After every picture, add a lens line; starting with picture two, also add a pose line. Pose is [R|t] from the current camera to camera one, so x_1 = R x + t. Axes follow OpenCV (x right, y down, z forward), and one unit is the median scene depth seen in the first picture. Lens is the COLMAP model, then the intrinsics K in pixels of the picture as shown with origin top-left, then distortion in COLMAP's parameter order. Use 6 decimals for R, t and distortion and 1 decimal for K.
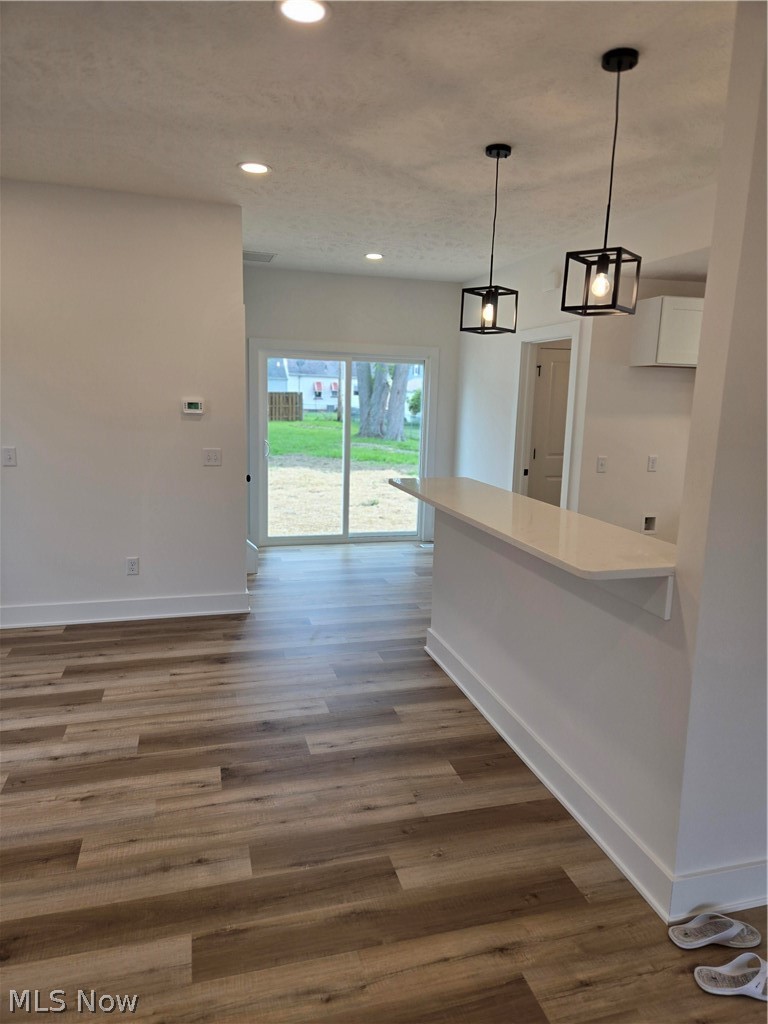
lens RADIAL K [[689.4, 0, 392.5], [0, 689.4, 513.4], [0, 0, 1]] dist [0.084530, -0.082851]
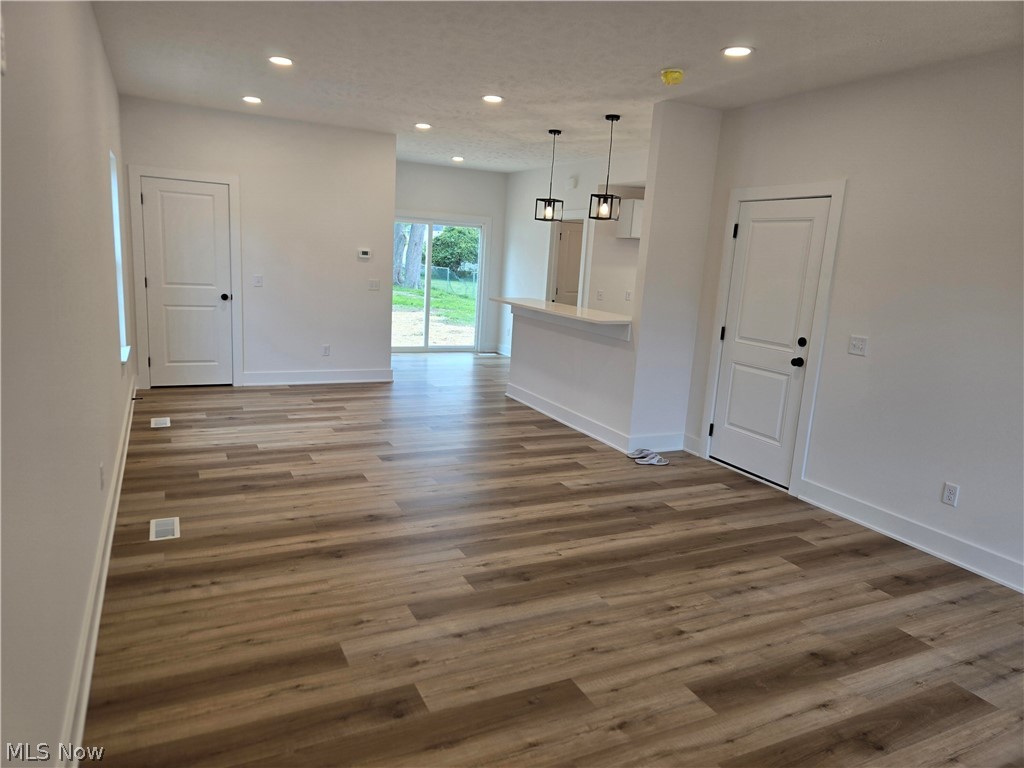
lens RADIAL K [[689.4, 0, 504.9], [0, 689.4, 391.0], [0, 0, 1]] dist [0.084530, -0.082851]
pose [[0.985539, -0.003772, 0.169405, -0.384879], [-0.002123, 0.999399, 0.034601, 0.187638], [-0.169434, -0.034460, 0.984939, -1.132402]]
